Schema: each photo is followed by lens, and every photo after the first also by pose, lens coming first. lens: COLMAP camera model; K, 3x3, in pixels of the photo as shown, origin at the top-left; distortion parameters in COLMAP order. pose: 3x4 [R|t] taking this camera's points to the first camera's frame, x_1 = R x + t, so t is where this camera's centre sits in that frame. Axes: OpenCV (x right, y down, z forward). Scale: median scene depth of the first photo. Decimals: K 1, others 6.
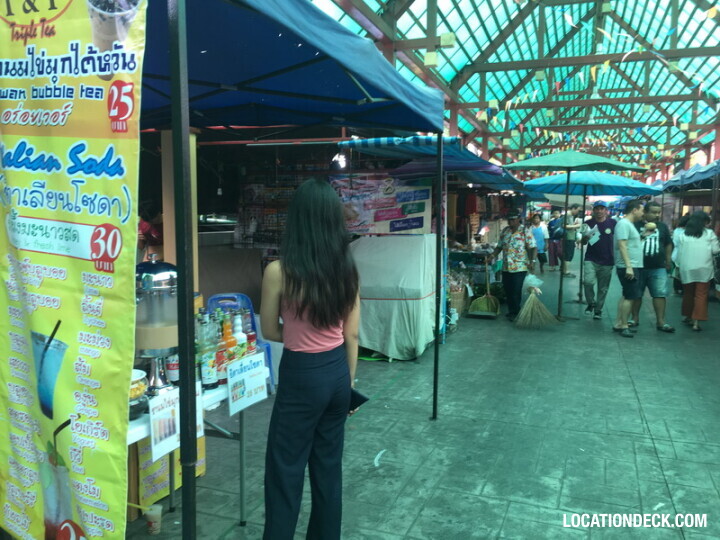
lens RADIAL K [[614.5, 0, 358.8], [0, 614.5, 264.8], [0, 0, 1]] dist [0.080287, -0.124439]
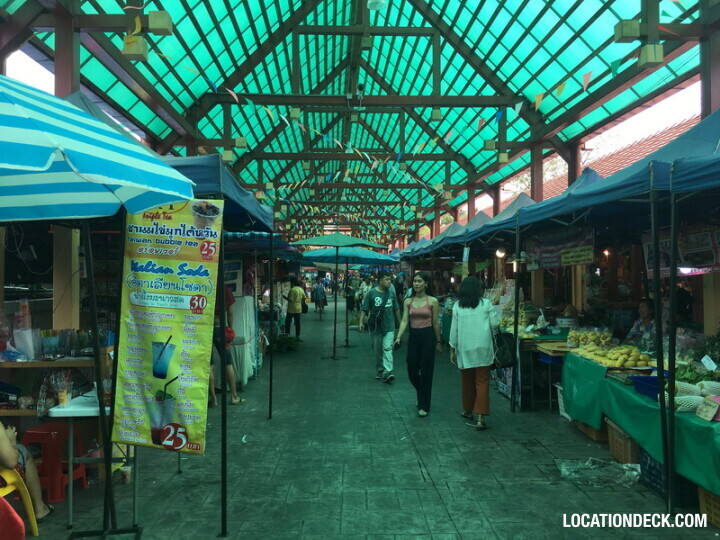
lens RADIAL K [[614.6, 0, 360.6], [0, 614.6, 270.1], [0, 0, 1]] dist [0.078606, -0.114826]
pose [[0.926399, -0.006353, 0.376490, -0.108872], [0.040387, 0.995766, -0.082574, 0.009951], [-0.374371, 0.091702, 0.922733, -0.232675]]
